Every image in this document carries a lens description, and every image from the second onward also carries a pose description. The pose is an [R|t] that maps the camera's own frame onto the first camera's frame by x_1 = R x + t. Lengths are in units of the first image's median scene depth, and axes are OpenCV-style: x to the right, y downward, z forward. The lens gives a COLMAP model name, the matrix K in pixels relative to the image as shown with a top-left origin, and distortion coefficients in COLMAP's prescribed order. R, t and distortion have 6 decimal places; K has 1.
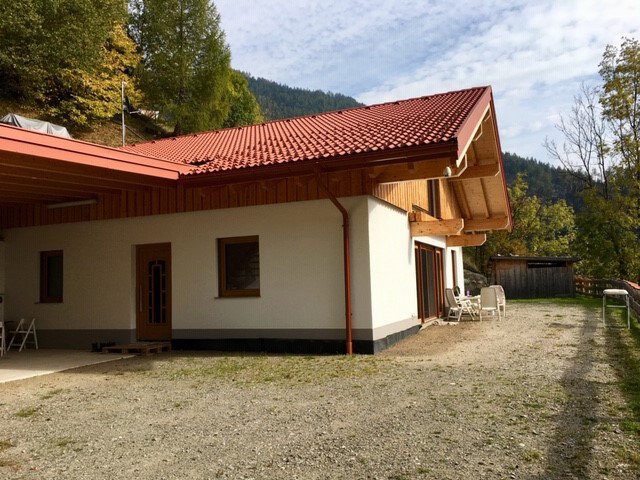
lens RADIAL K [[584.3, 0, 361.1], [0, 584.3, 226.3], [0, 0, 1]] dist [-0.003617, -0.010093]
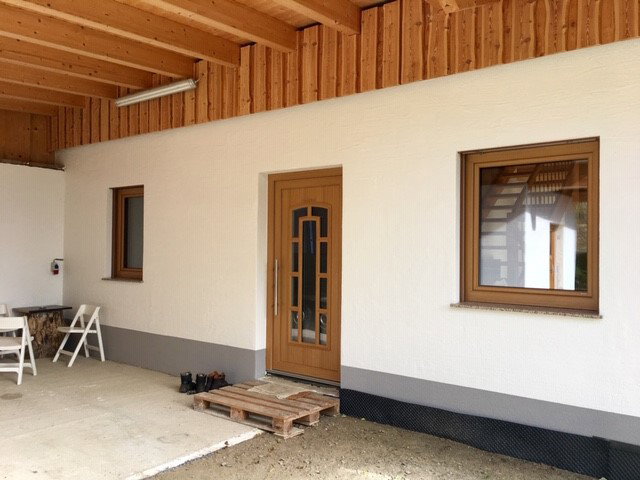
lens RADIAL K [[548.5, 0, 320.0], [0, 548.5, 240.0], [0, 0, 1]] dist [0.093017, -0.000565]
pose [[0.953883, 0.044306, -0.296890, -0.098314], [-0.019706, 0.996156, 0.085346, 0.021737], [0.299530, -0.075560, 0.951090, 0.272242]]
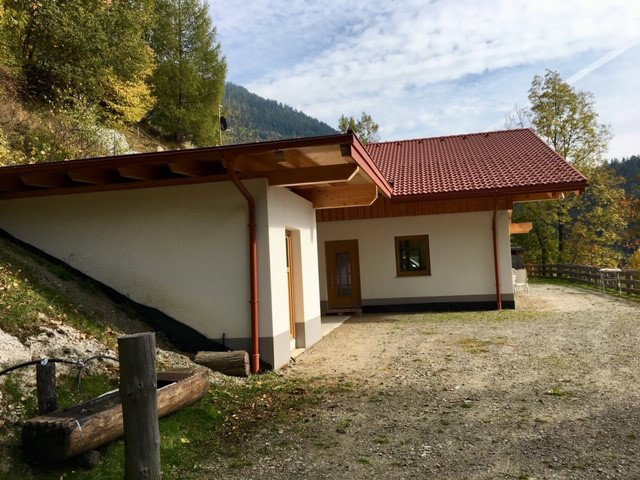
lens RADIAL K [[548.5, 0, 320.0], [0, 548.5, 240.0], [0, 0, 1]] dist [0.093017, -0.000565]
pose [[0.977038, -0.015719, 0.212485, -0.317886], [0.002578, 0.998074, 0.061982, -0.024815], [-0.213050, -0.060011, 0.975197, -0.134257]]
